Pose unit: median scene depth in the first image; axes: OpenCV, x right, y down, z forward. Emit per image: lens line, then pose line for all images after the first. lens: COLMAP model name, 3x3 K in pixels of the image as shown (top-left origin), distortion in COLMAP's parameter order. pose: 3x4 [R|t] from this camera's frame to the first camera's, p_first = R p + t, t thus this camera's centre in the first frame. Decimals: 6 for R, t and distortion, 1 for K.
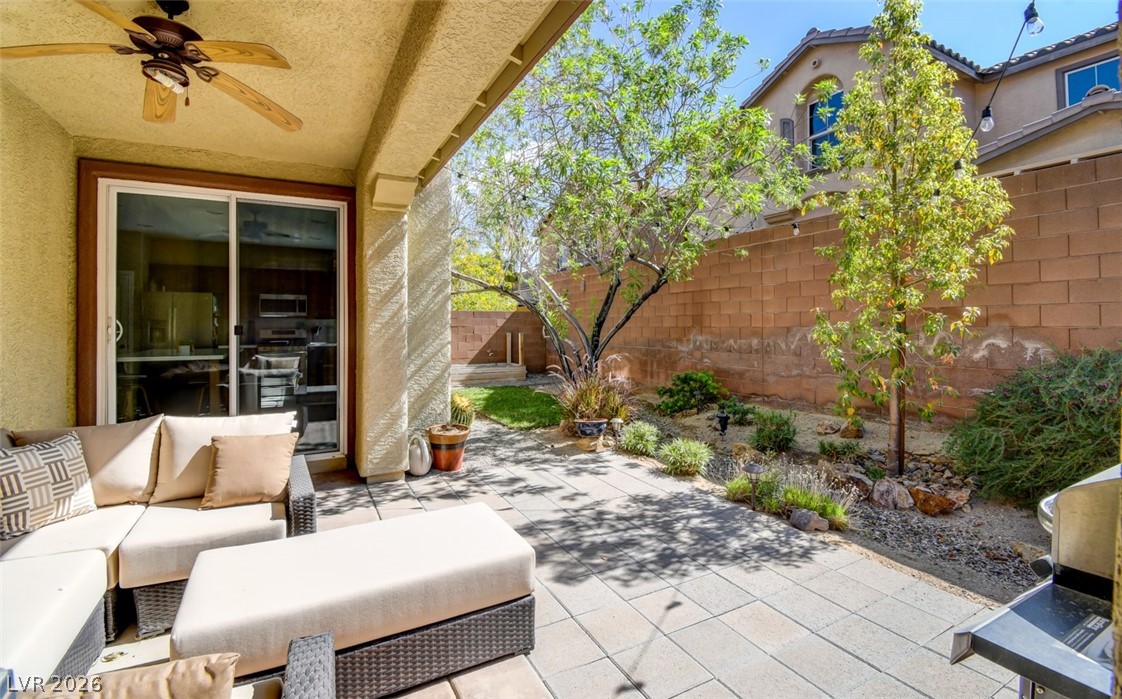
lens RADIAL K [[496.1, 0, 557.1], [0, 496.1, 347.2], [0, 0, 1]] dist [-0.025268, -0.000107]
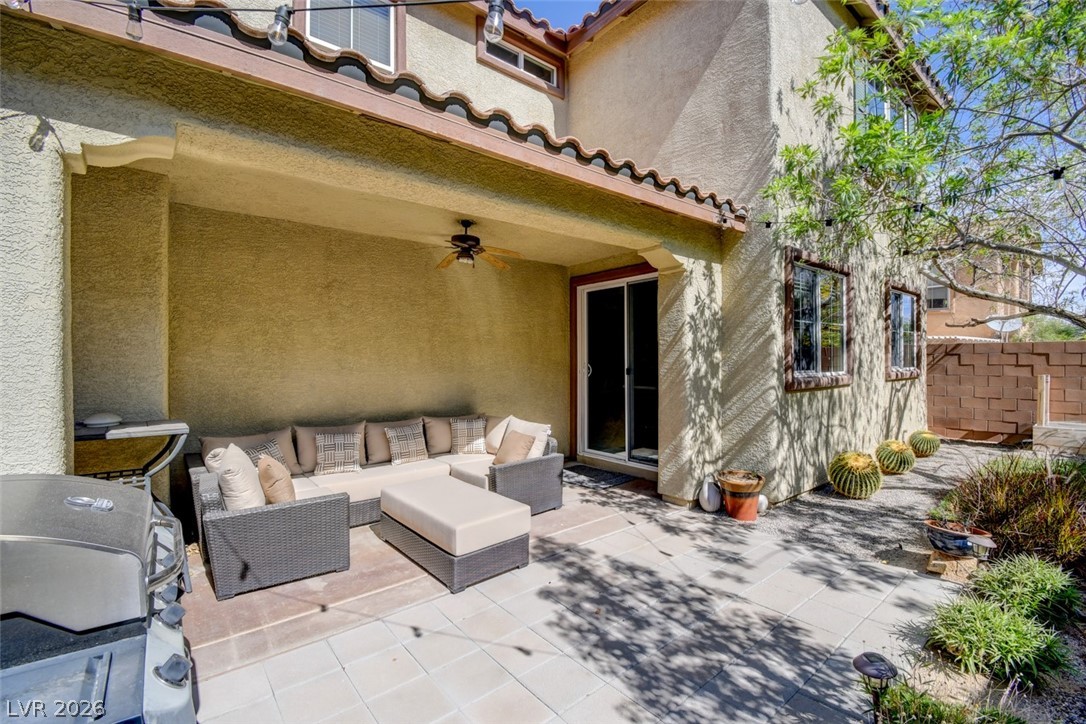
lens RADIAL K [[480.3, 0, 539.5], [0, 480.3, 361.6], [0, 0, 1]] dist [0.004062, -0.016762]
pose [[0.193275, 0.015663, -0.981020, 0.830865], [-0.038170, 0.999236, 0.008434, -0.072009], [0.980402, 0.035815, 0.193726, 0.539620]]
